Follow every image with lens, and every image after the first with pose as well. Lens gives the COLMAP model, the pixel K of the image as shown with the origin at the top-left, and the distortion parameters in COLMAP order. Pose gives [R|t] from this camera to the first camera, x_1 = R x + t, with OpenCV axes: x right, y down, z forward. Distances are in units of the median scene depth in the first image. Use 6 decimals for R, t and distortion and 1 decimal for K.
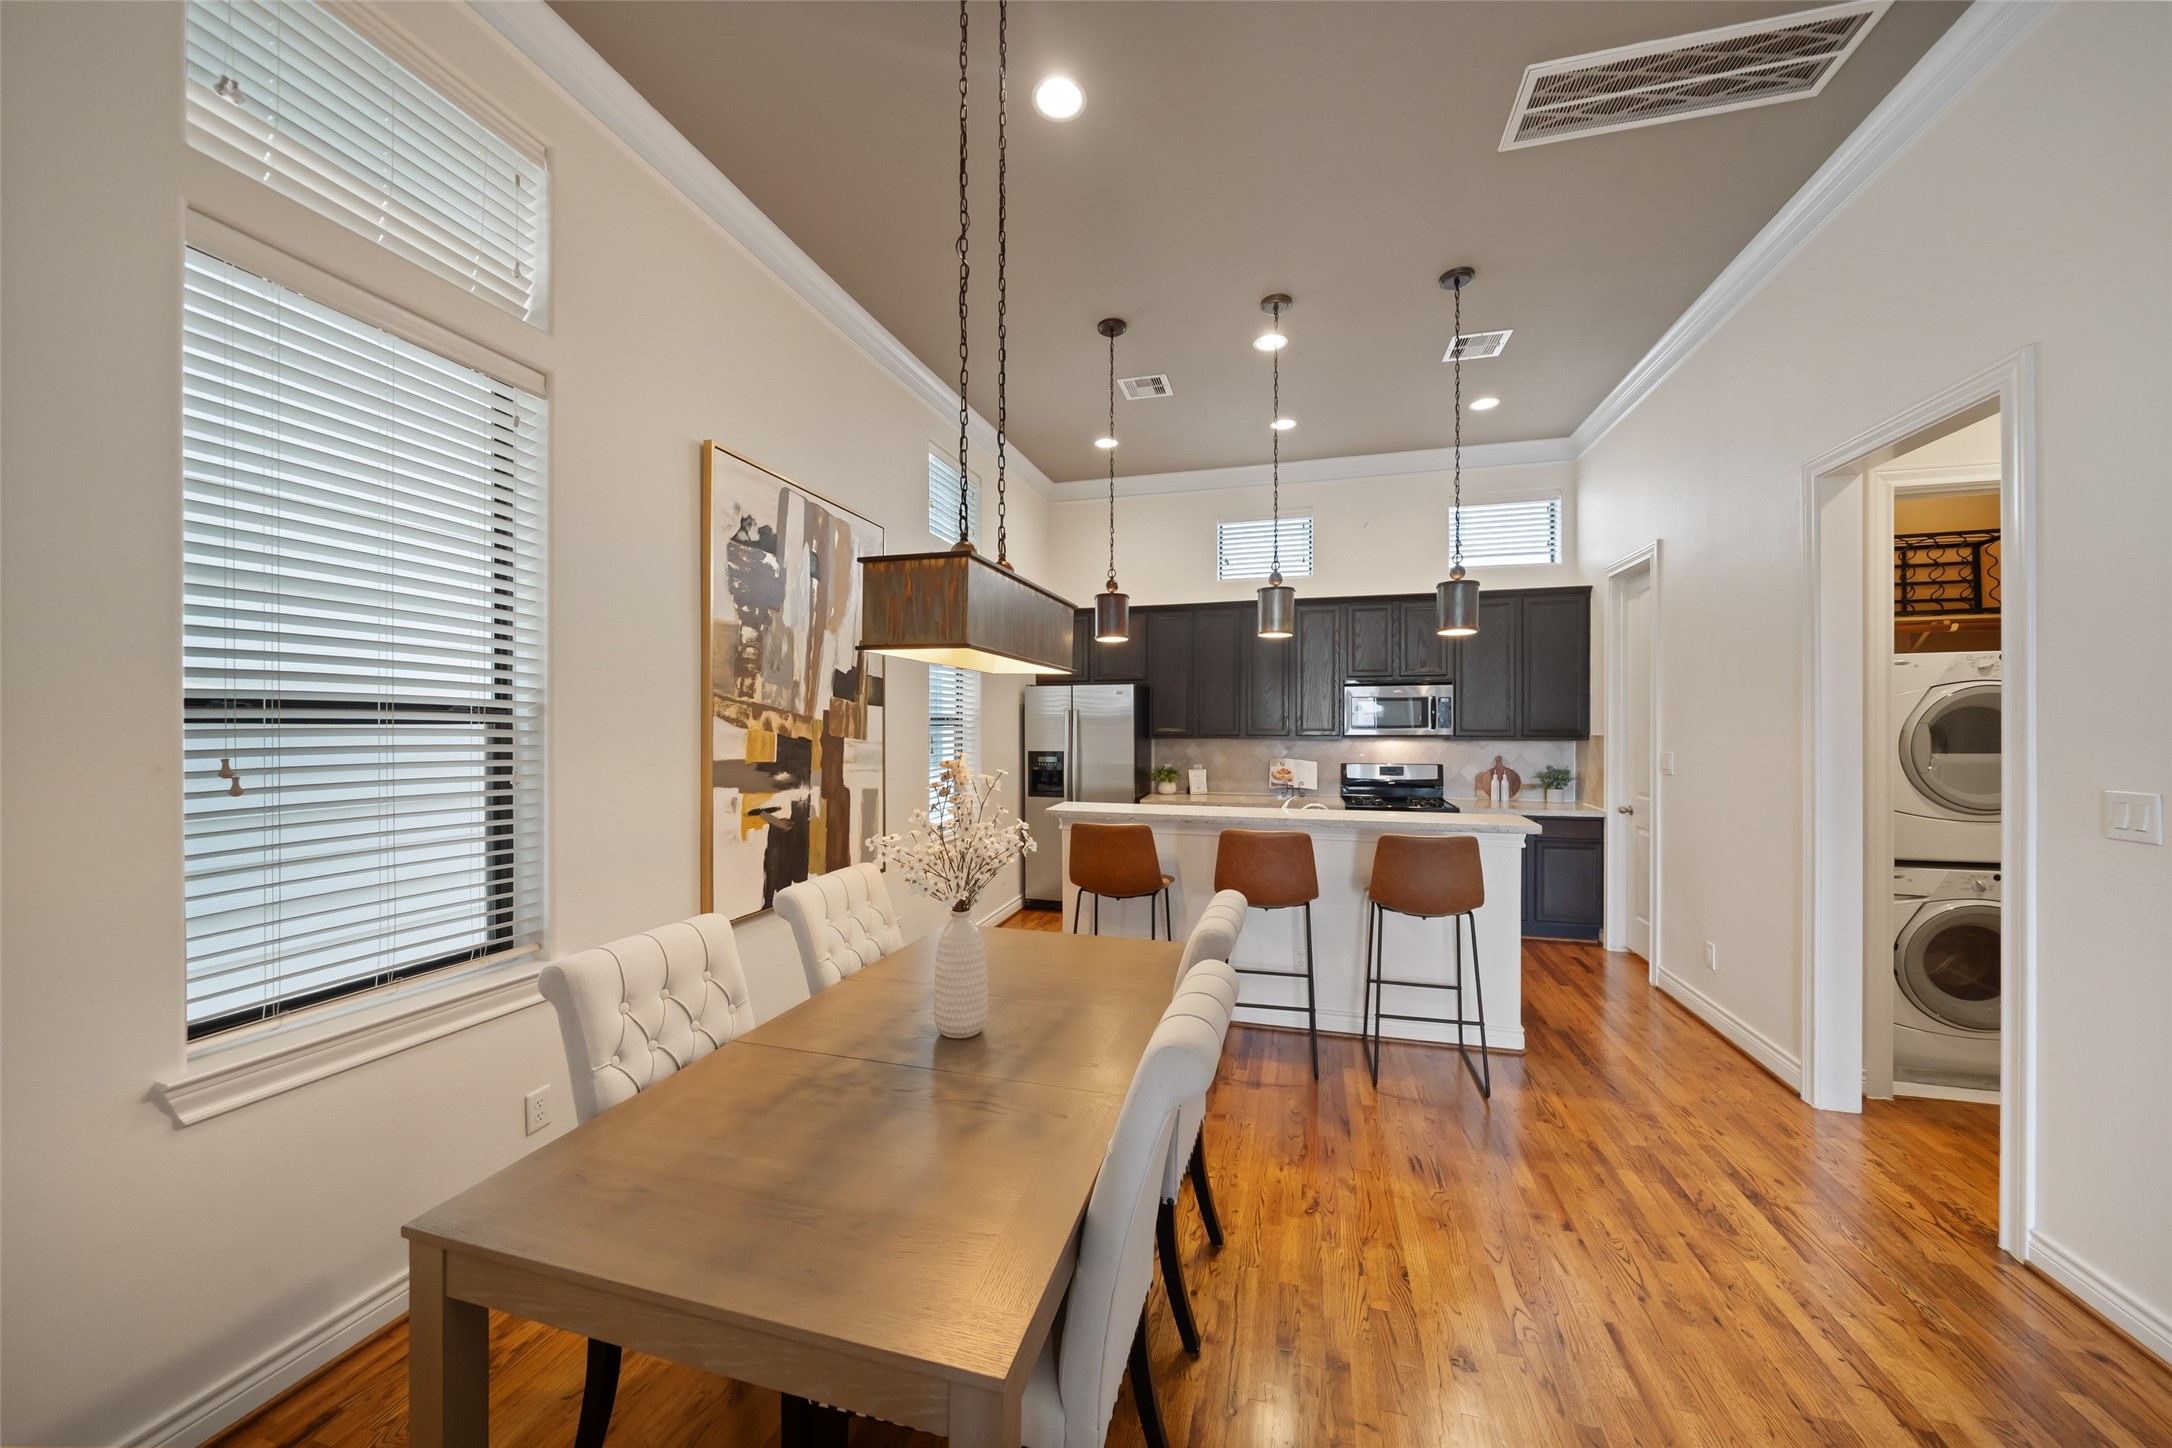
lens RADIAL K [[749.3, 0, 1101.1], [0, 749.3, 727.3], [0, 0, 1]] dist [-0.005600, 0.000163]
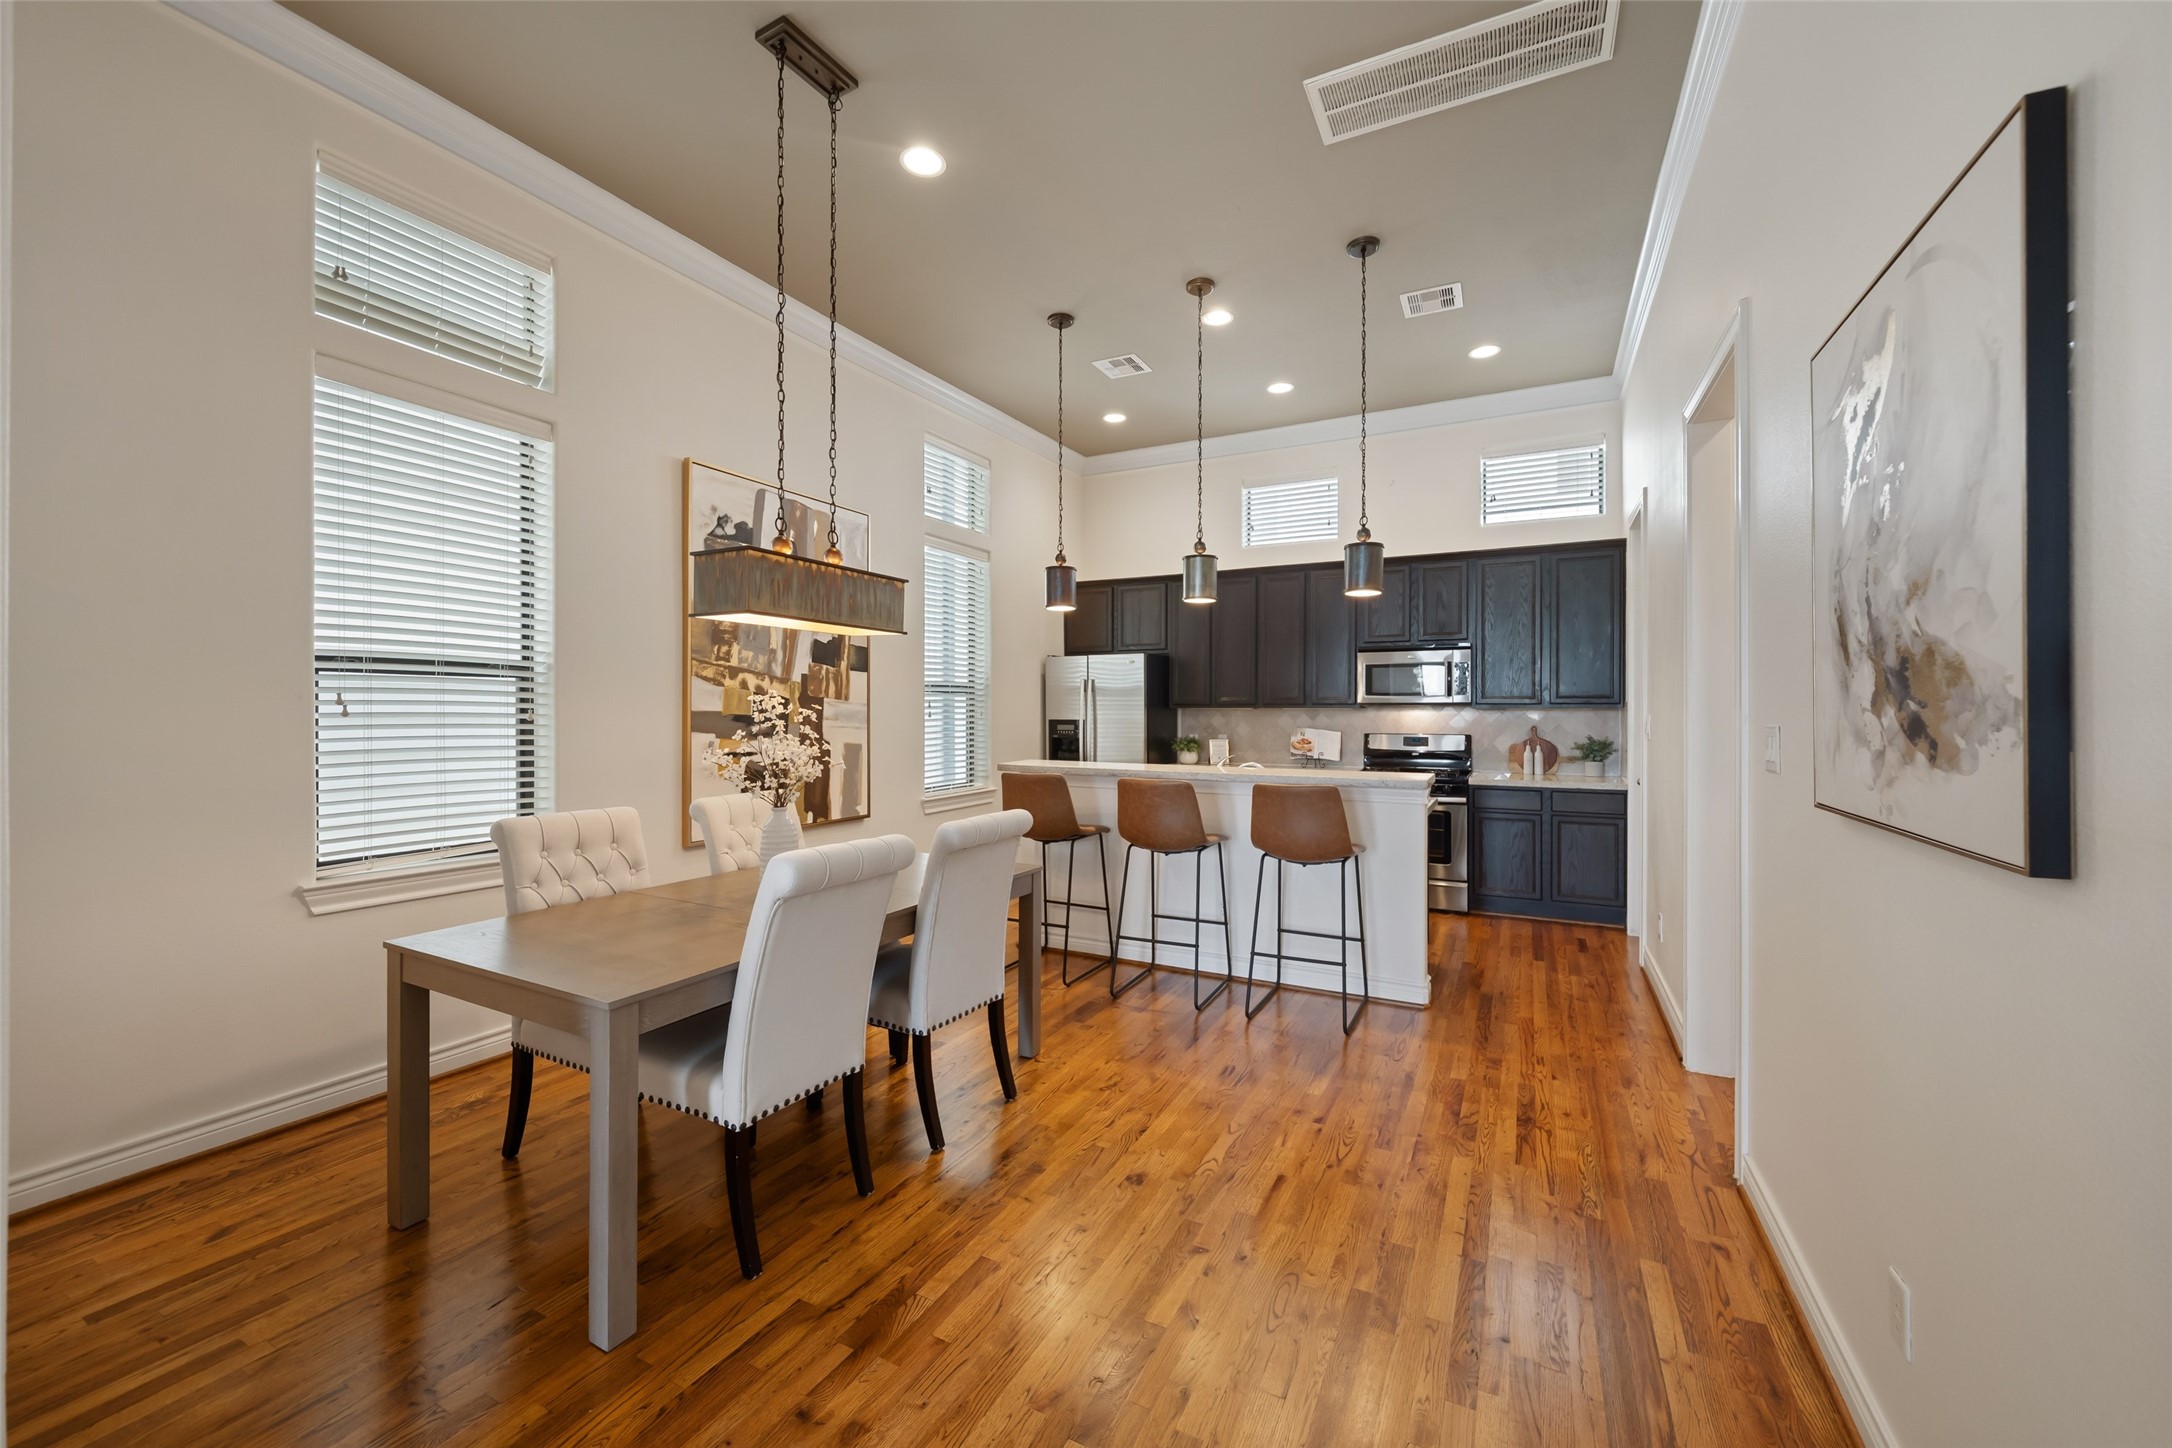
lens RADIAL K [[832.6, 0, 1106.9], [0, 832.6, 714.8], [0, 0, 1]] dist [-0.002457, -0.000180]
pose [[0.978864, 0.003058, -0.204491, 0.428491], [-0.002312, 0.999990, 0.003883, 0.041604], [0.204500, -0.003328, 0.978861, -0.219059]]
